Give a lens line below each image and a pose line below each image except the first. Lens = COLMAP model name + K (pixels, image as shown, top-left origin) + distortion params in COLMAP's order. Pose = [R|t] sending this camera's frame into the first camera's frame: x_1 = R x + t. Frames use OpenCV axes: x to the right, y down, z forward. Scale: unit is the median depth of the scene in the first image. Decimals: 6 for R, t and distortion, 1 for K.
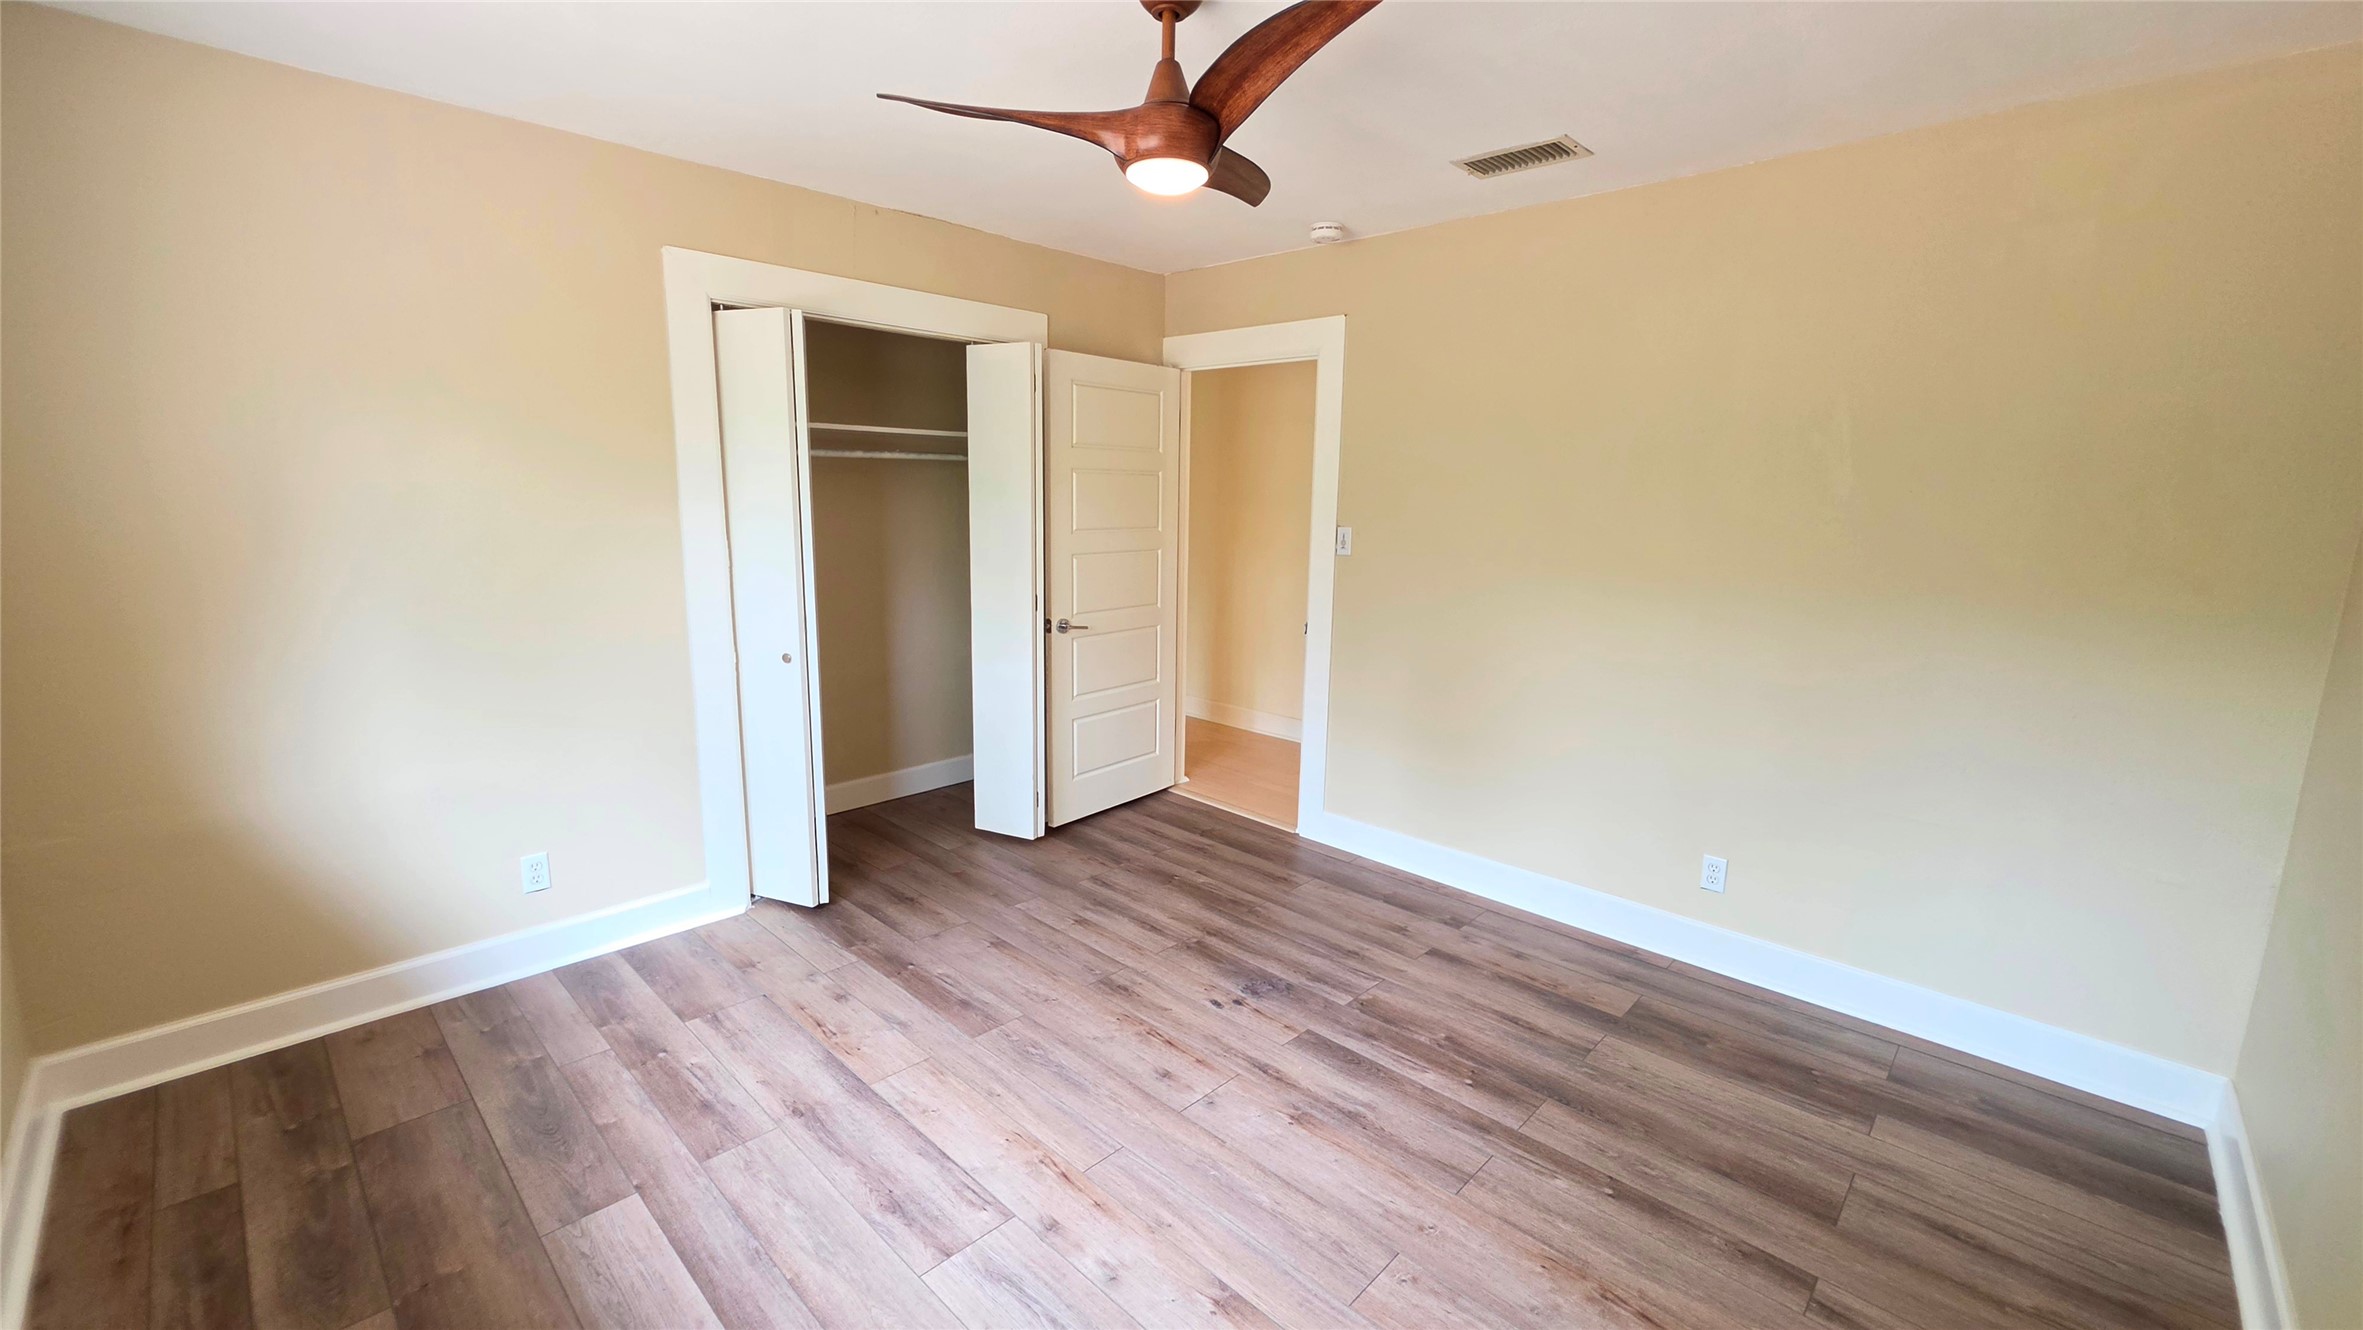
lens RADIAL K [[948.7, 0, 1178.3], [0, 948.7, 647.3], [0, 0, 1]] dist [-0.005714, -0.000376]
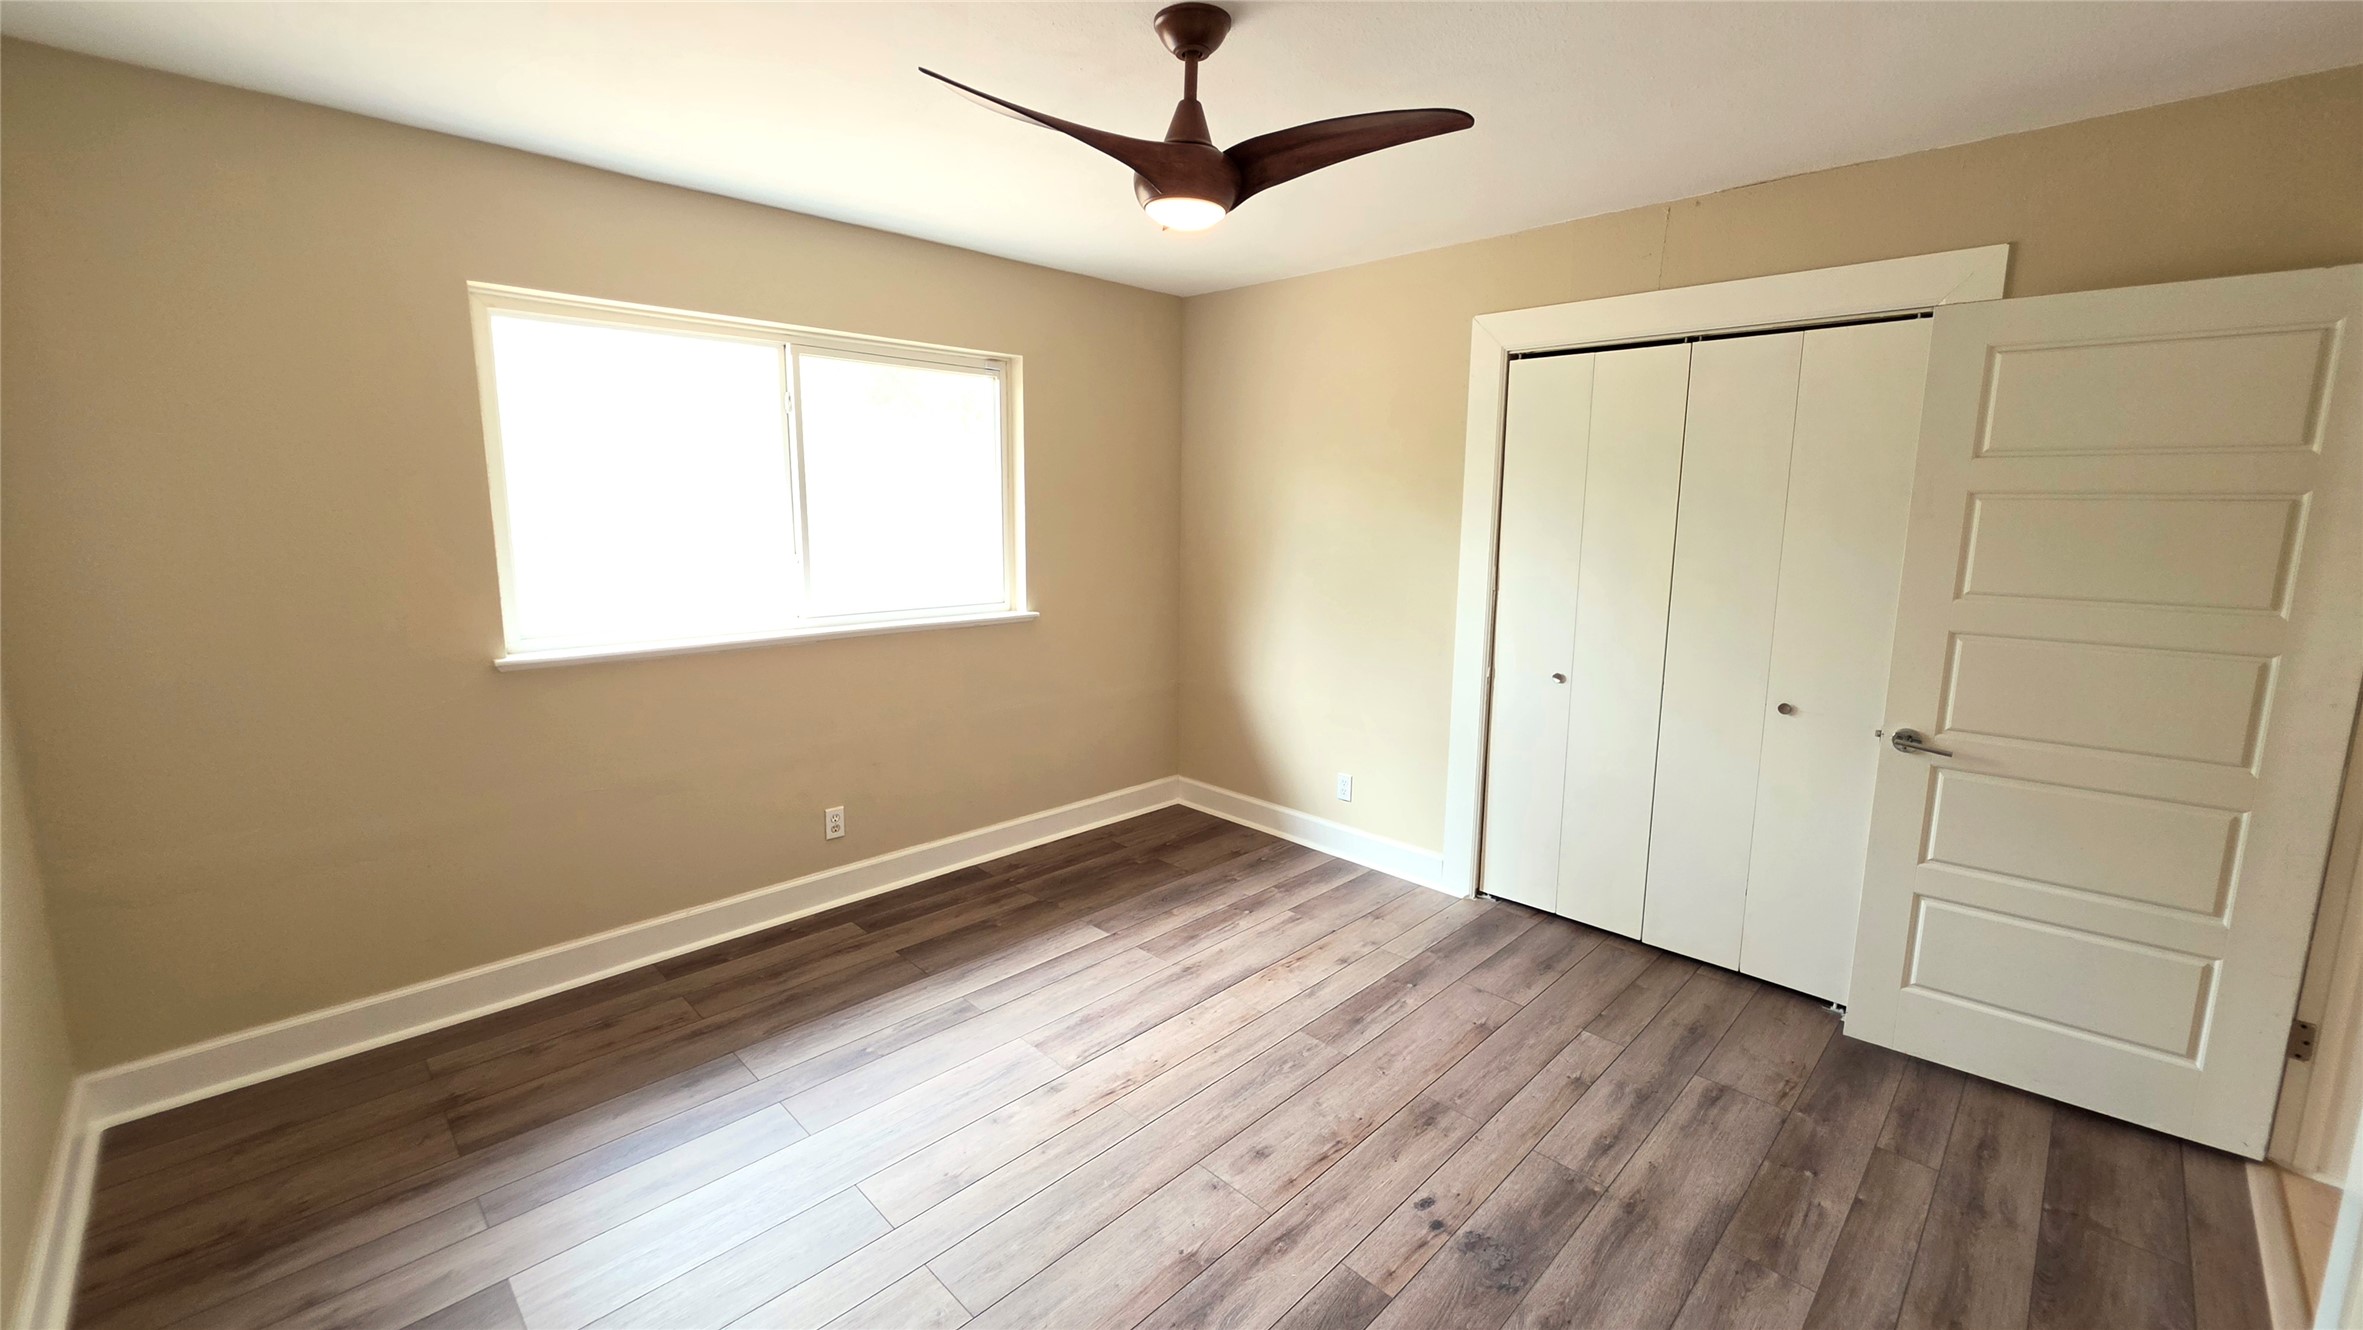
lens RADIAL K [[948.7, 0, 1178.3], [0, 948.7, 647.3], [0, 0, 1]] dist [-0.005714, -0.000376]
pose [[-0.019076, 0.135016, -0.990660, 0.721754], [-0.176386, 0.974845, 0.136257, -0.118632], [0.984136, 0.177338, 0.005219, 0.723936]]
